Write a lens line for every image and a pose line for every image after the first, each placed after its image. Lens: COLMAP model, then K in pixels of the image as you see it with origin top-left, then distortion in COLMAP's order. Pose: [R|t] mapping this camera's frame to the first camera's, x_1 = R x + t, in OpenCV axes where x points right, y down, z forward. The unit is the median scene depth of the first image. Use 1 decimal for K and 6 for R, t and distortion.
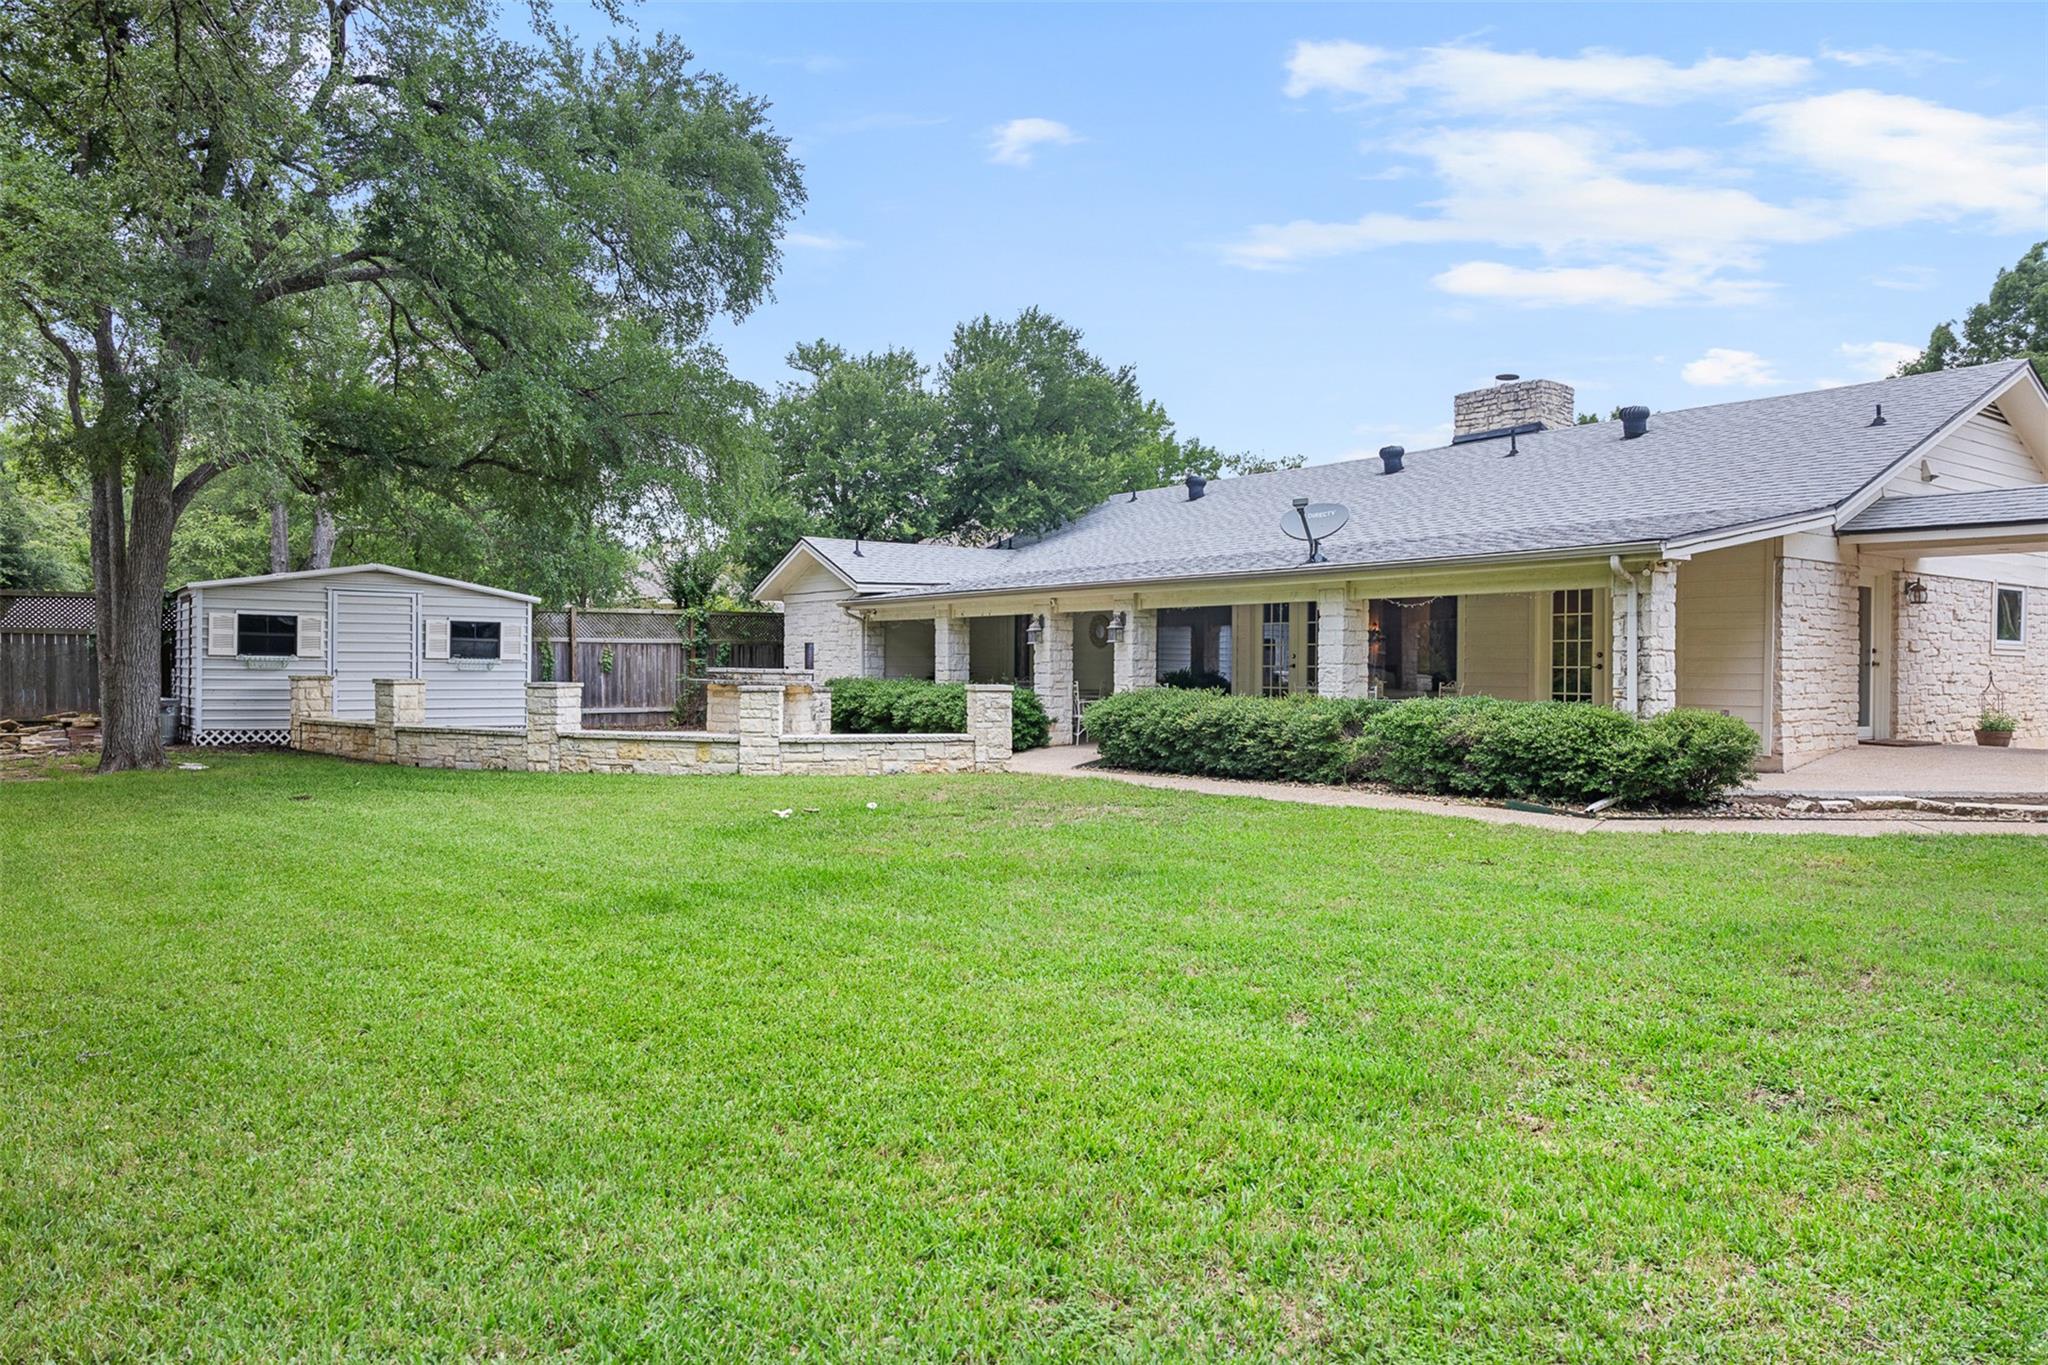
lens RADIAL K [[1376.2, 0, 1024.0], [0, 1376.2, 682.5], [0, 0, 1]] dist [0.009283, 0.002521]
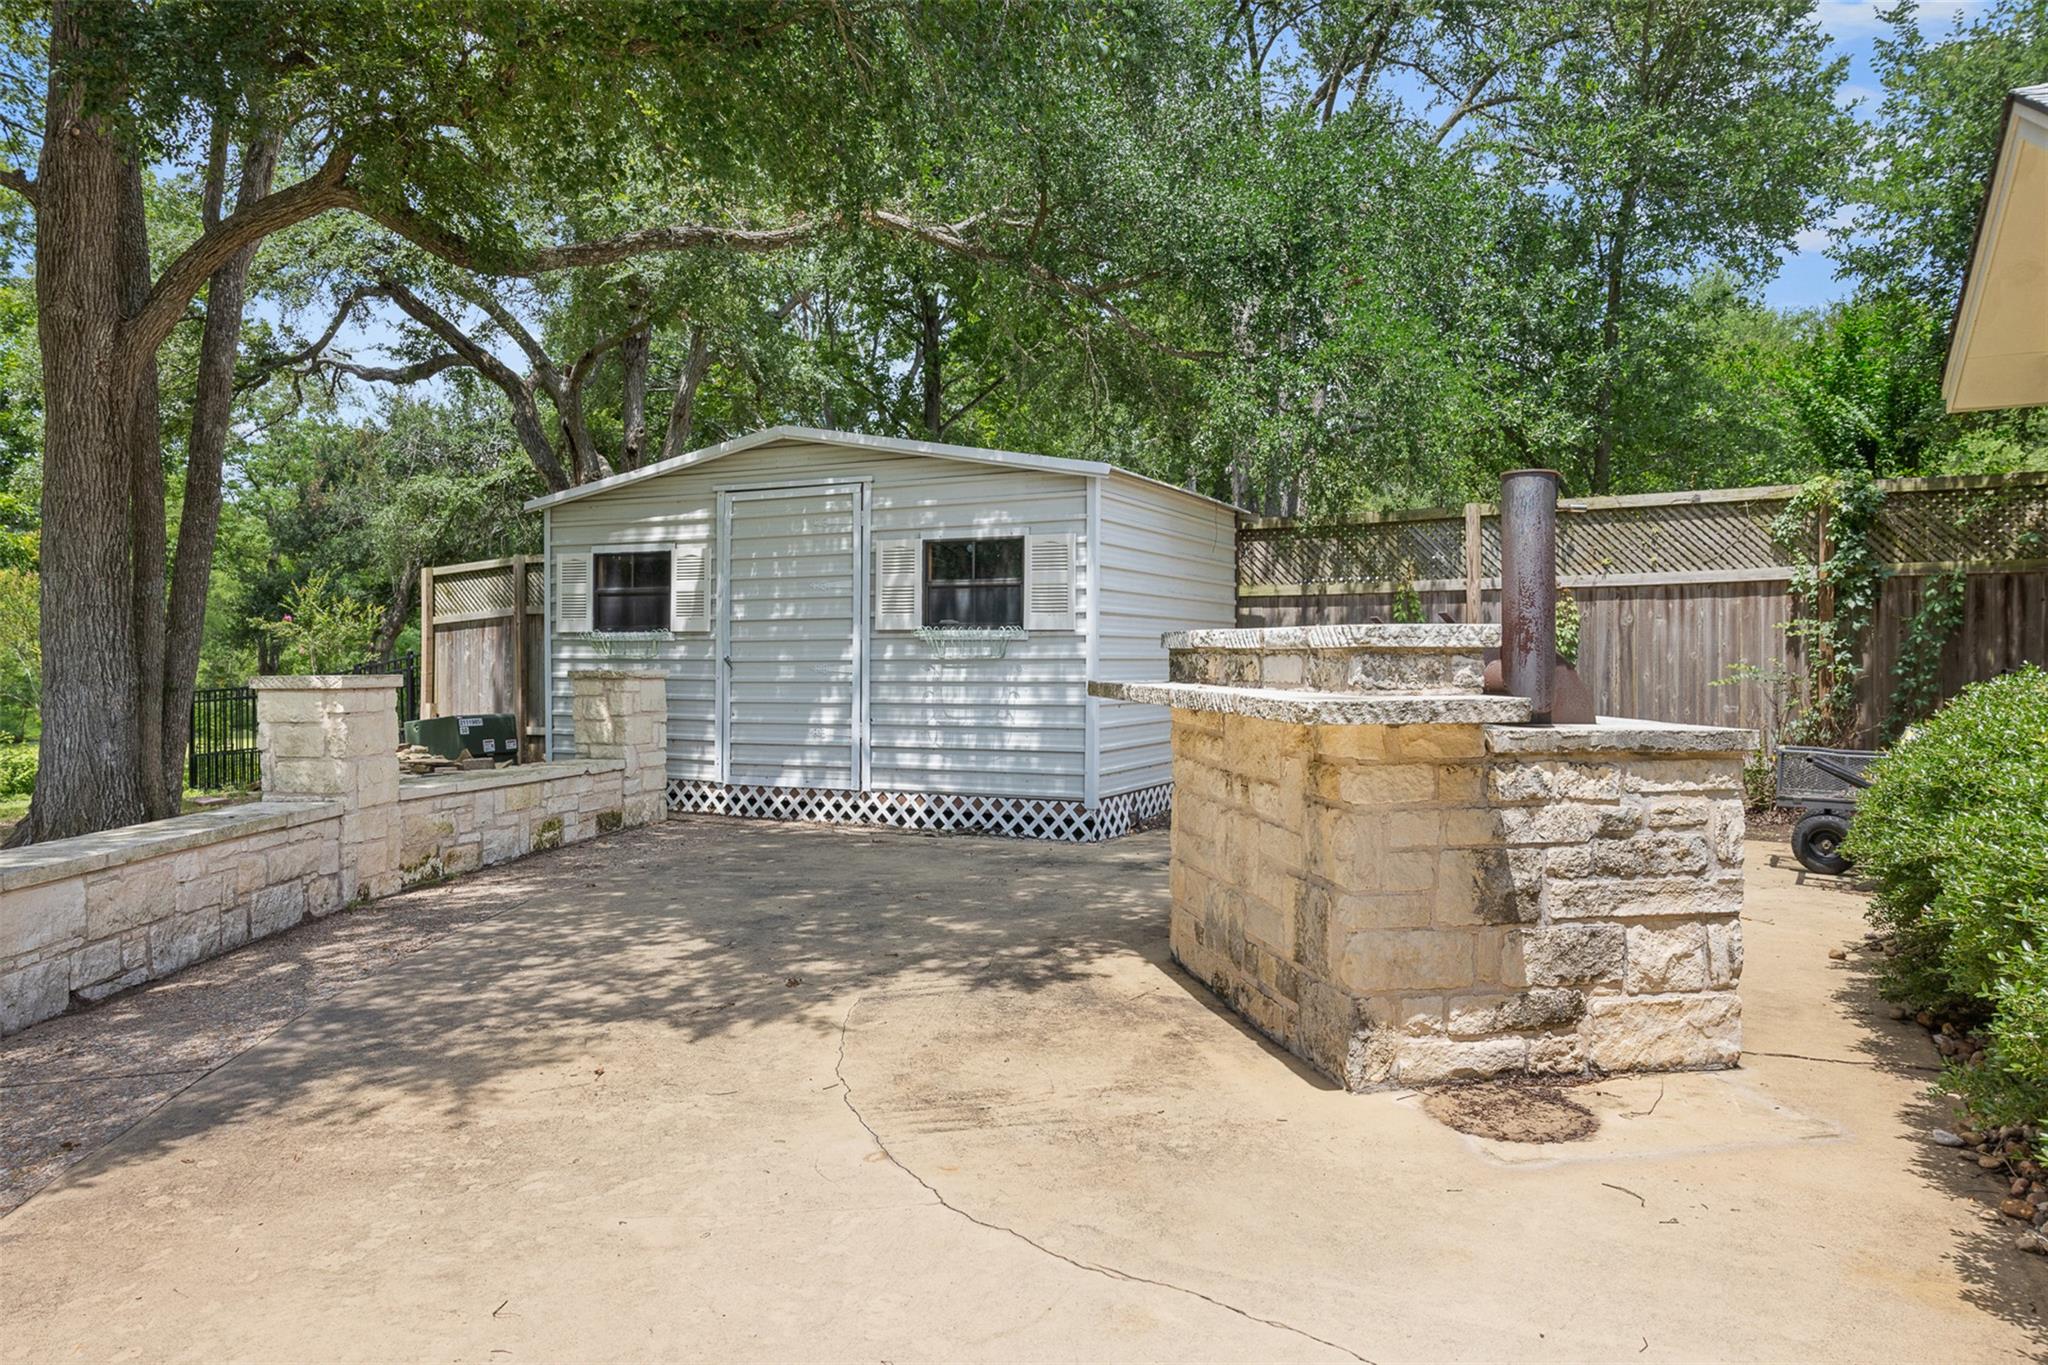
lens RADIAL K [[1350.9, 0, 1026.3], [0, 1350.9, 721.9], [0, 0, 1]] dist [0.005520, 0.001245]
pose [[0.472532, 0.025886, -0.880933, -0.038820], [-0.003407, 0.999615, 0.027546, -0.000750], [0.881307, -0.010016, 0.472439, 0.838795]]
